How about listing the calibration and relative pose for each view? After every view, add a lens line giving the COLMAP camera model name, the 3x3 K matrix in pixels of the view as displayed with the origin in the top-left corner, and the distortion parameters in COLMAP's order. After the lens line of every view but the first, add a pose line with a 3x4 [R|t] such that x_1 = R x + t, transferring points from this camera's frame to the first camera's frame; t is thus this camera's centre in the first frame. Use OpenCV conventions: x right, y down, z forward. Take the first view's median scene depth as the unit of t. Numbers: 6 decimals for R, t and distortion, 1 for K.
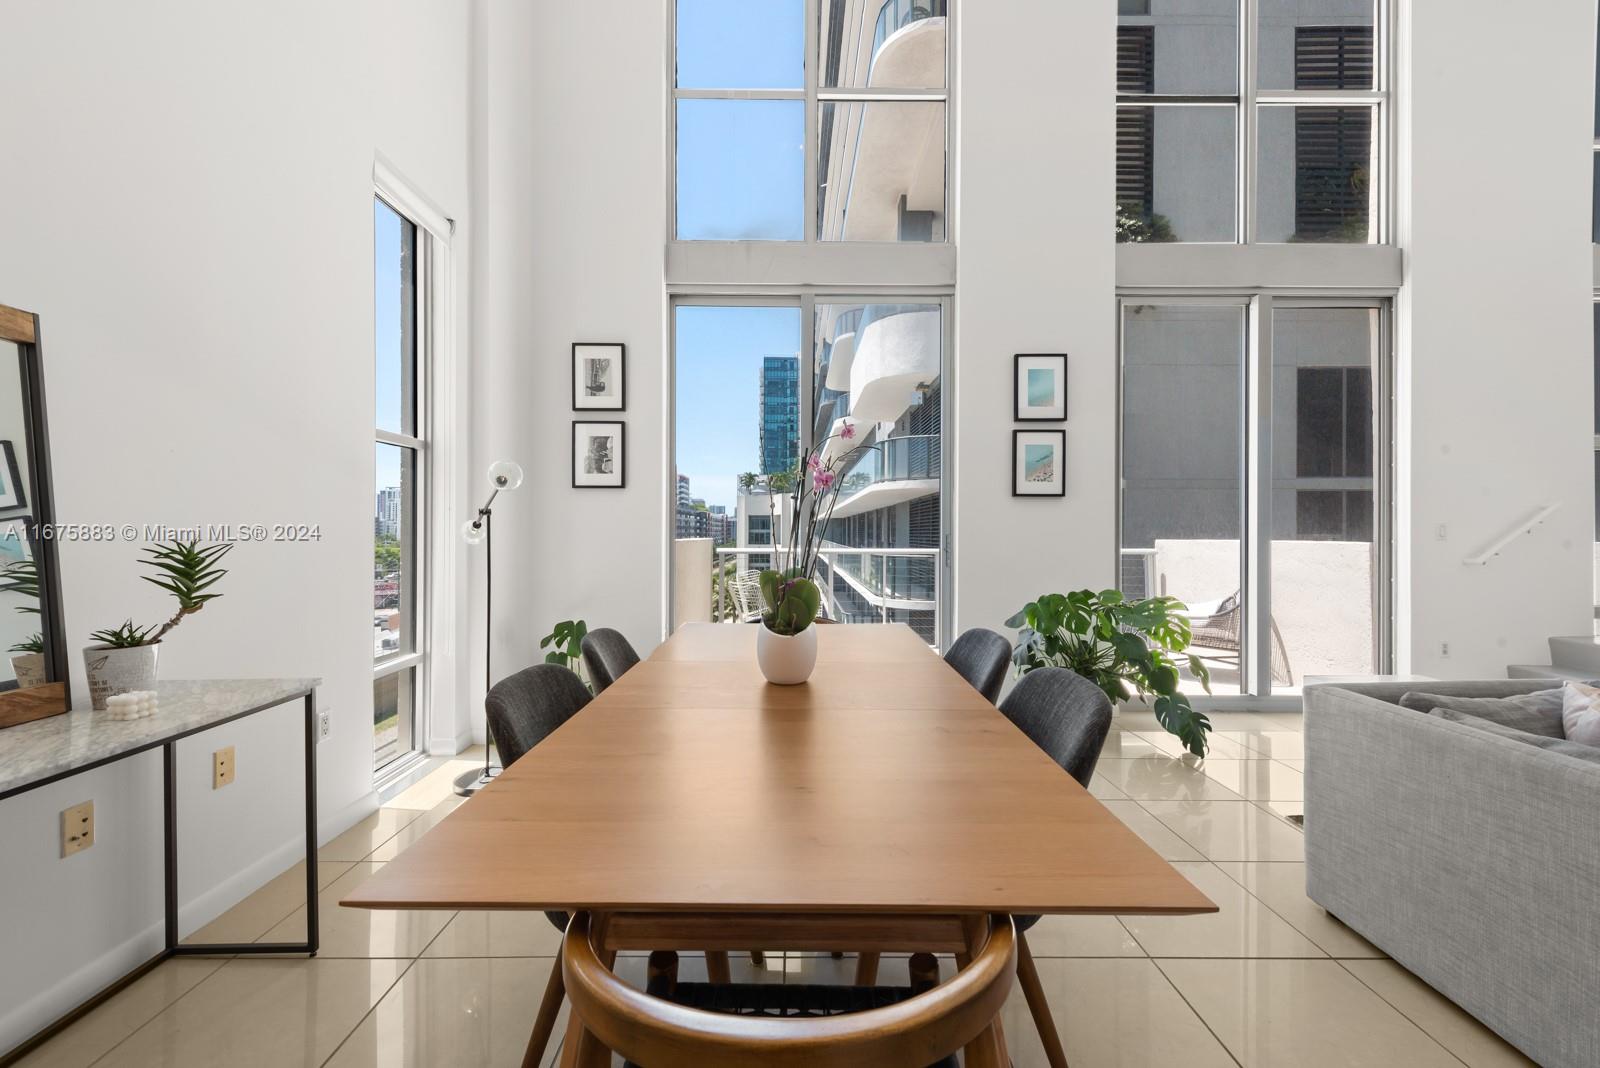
lens RADIAL K [[621.0, 0, 792.9], [0, 621.0, 534.2], [0, 0, 1]] dist [0.016901, -0.005643]
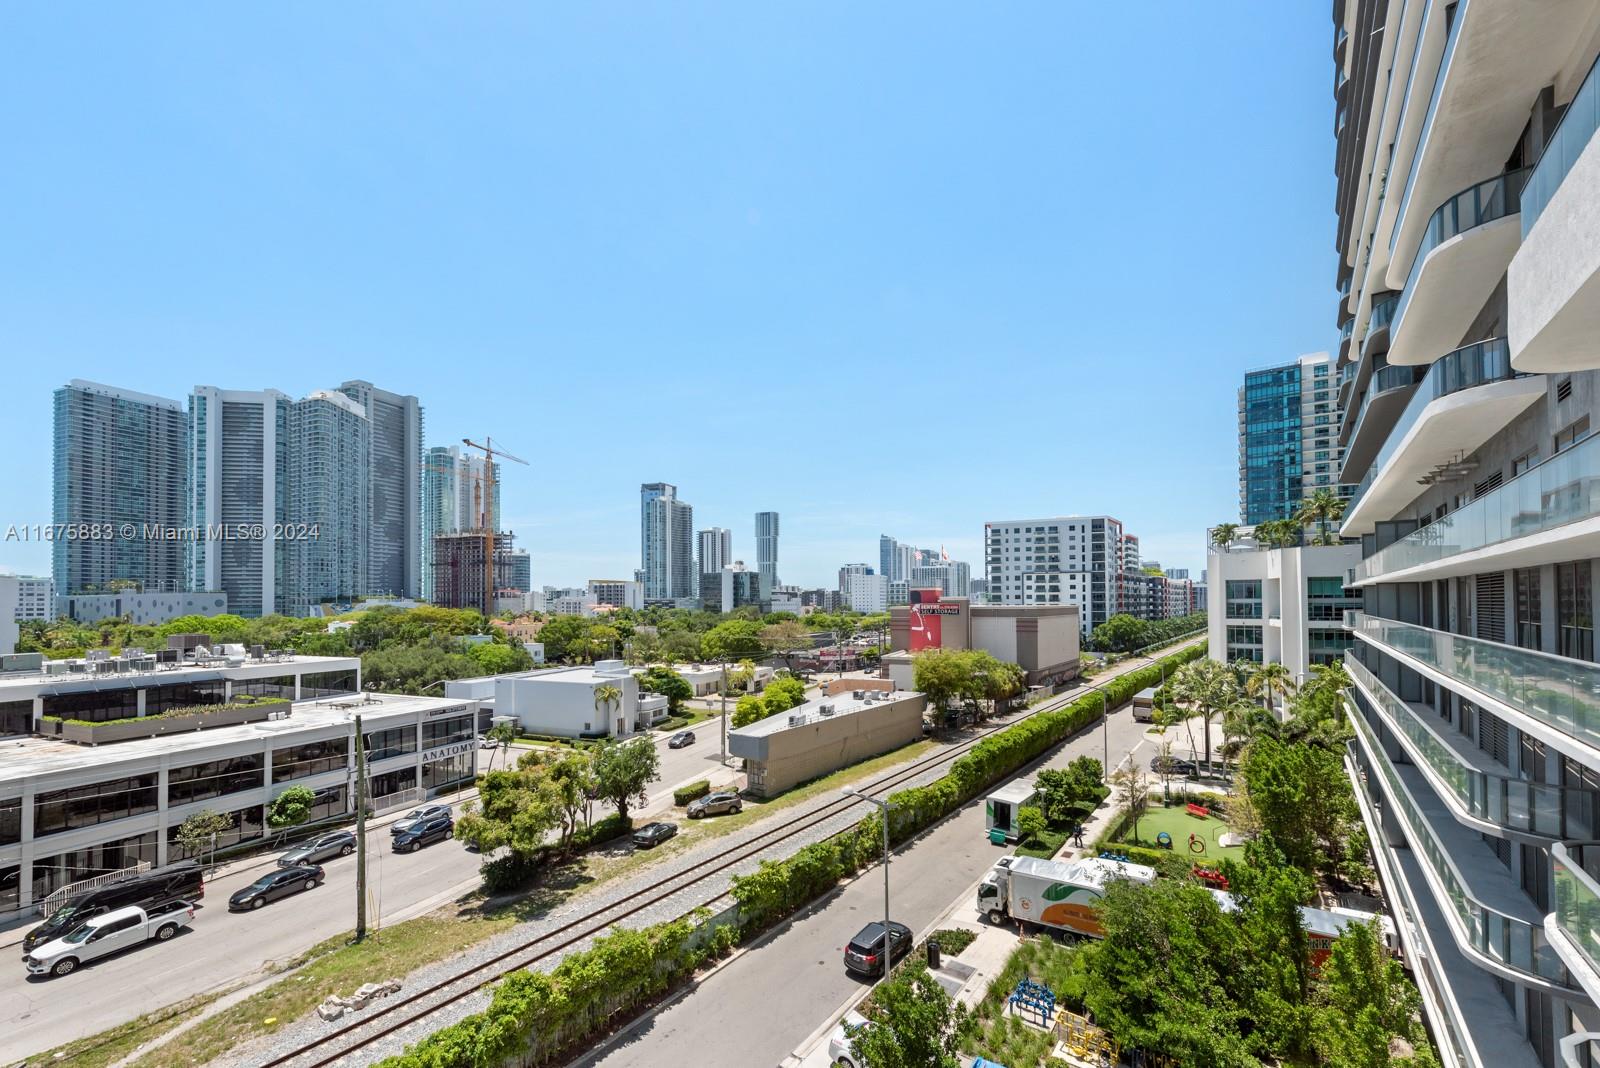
lens RADIAL K [[647.7, 0, 807.2], [0, 647.7, 593.2], [0, 0, 1]] dist [0.022806, -0.008108]
pose [[0.803532, -0.015805, -0.595051, -0.210117], [0.005898, 0.999810, -0.018591, -0.069459], [0.595232, 0.011429, 0.803473, 1.568195]]
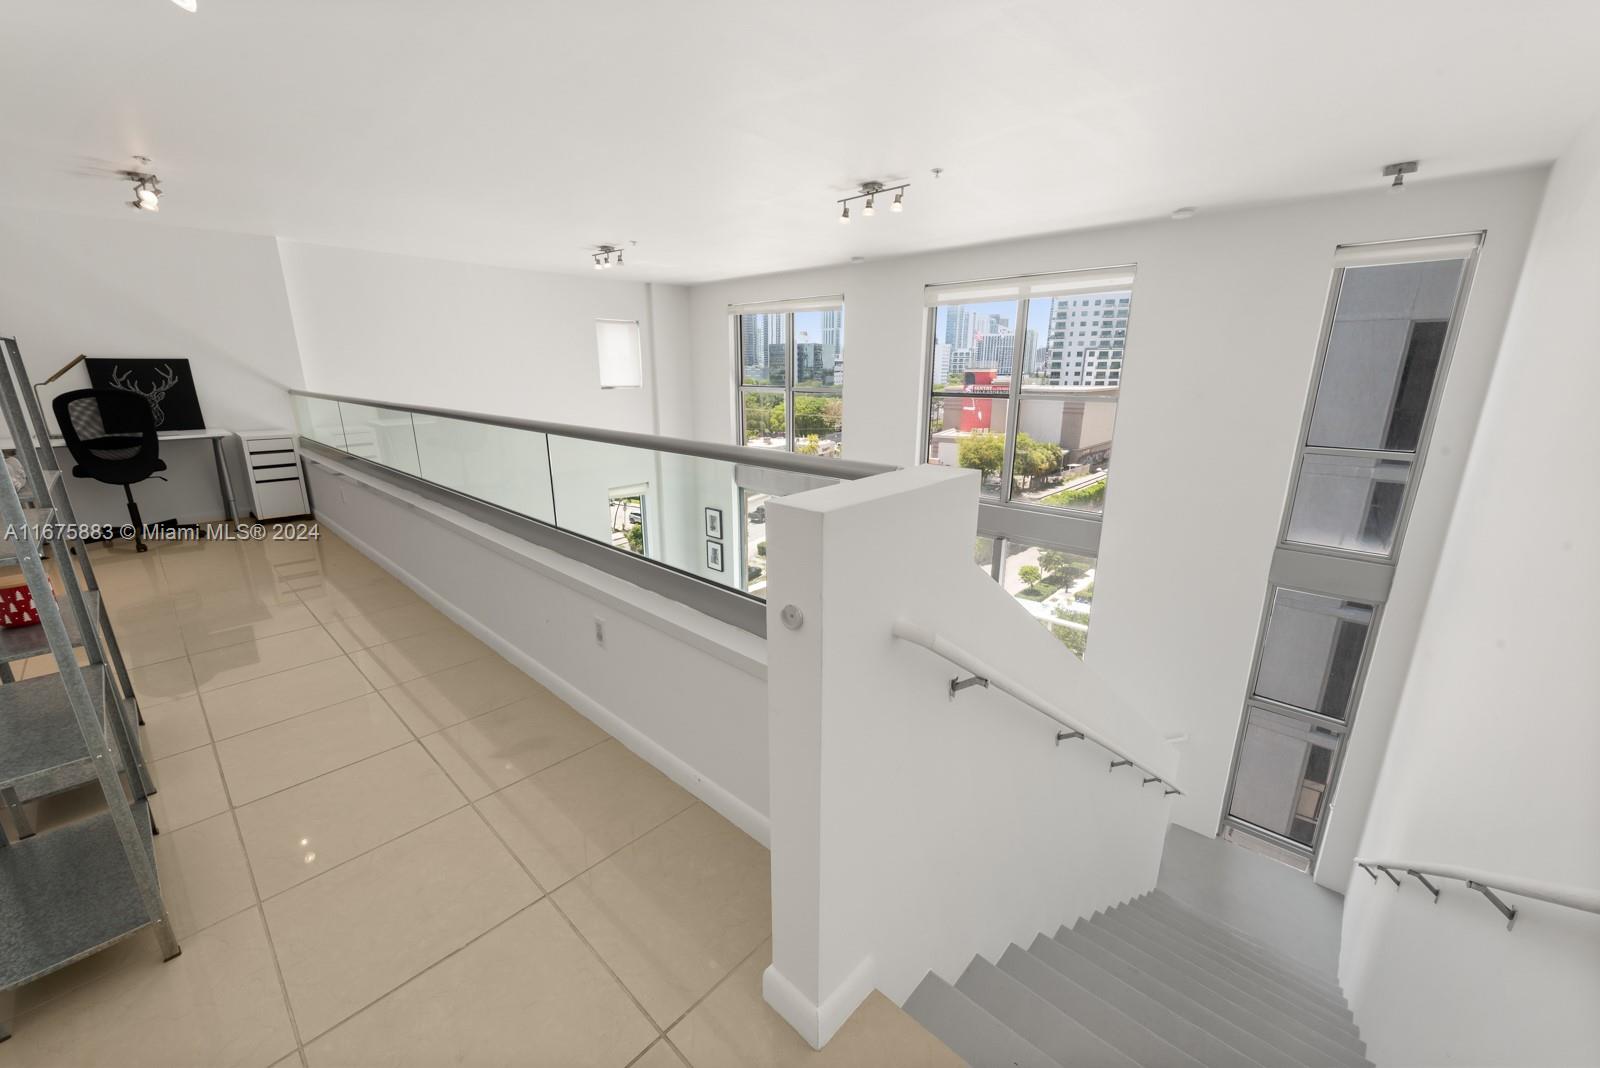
lens RADIAL K [[621.0, 0, 792.9], [0, 621.0, 534.2], [0, 0, 1]] dist [0.016901, -0.005643]
pose [[0.727317, 0.176142, -0.663313, 1.357259], [-0.002398, 0.967150, 0.254197, -0.759427], [0.686298, -0.183291, 0.703846, -0.393656]]
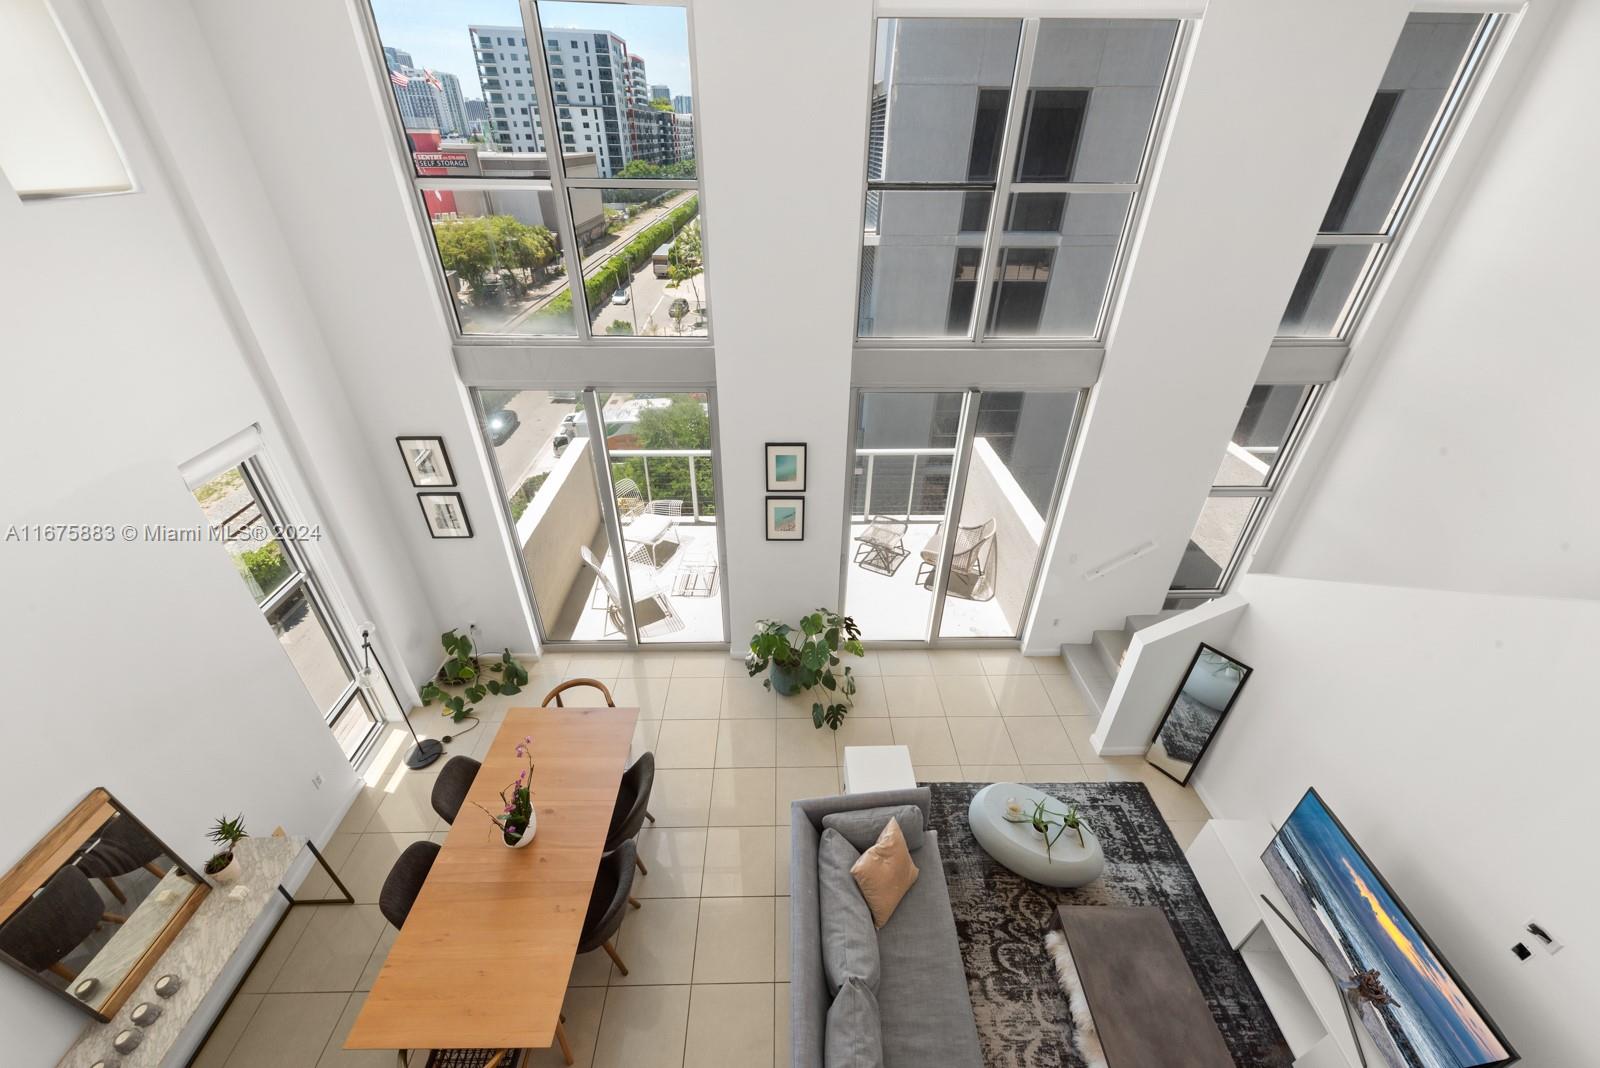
lens RADIAL K [[621.0, 0, 792.9], [0, 621.0, 534.2], [0, 0, 1]] dist [0.016901, -0.005643]
pose [[0.999835, -0.005723, 0.017238, 0.374040], [-0.004453, 0.842857, 0.538120, -0.767000], [-0.017608, -0.538108, 0.842692, -0.125117]]
